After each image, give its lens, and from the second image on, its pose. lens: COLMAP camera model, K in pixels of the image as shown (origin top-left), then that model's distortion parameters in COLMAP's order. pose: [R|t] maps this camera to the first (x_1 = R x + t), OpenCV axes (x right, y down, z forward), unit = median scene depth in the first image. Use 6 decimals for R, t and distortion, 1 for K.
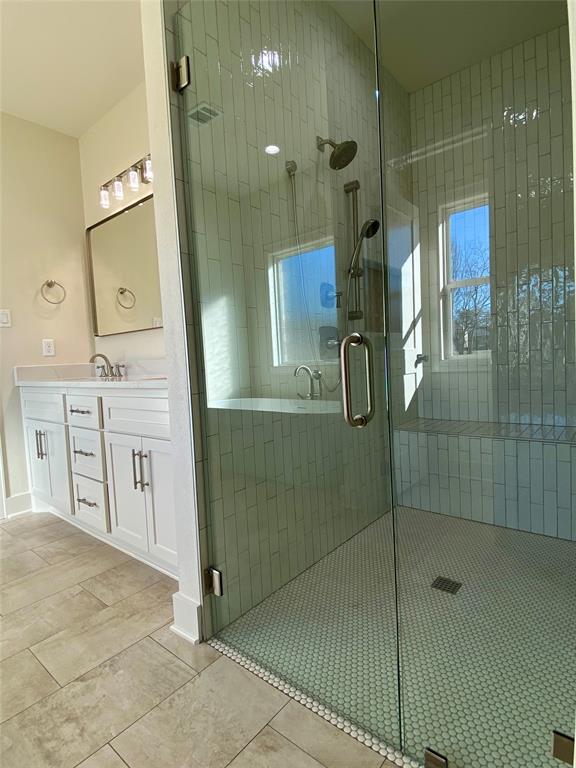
lens RADIAL K [[397.0, 0, 293.5], [0, 397.0, 377.9], [0, 0, 1]] dist [0.005355, -0.002295]
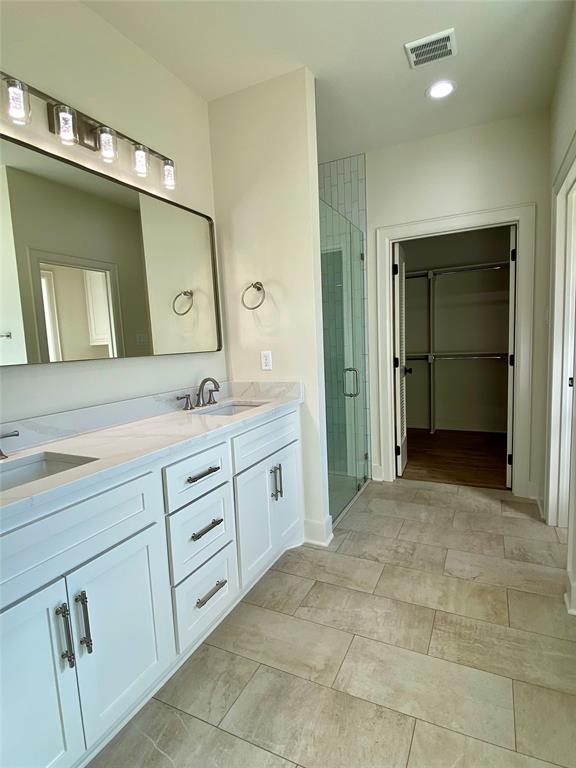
lens RADIAL K [[397.0, 0, 293.1], [0, 397.0, 386.6], [0, 0, 1]] dist [0.005355, -0.002295]
pose [[-0.223330, -0.044431, 0.973730, -1.669037], [0.120290, 0.990068, 0.072766, -0.114421], [-0.967292, 0.133380, -0.215767, 1.301167]]
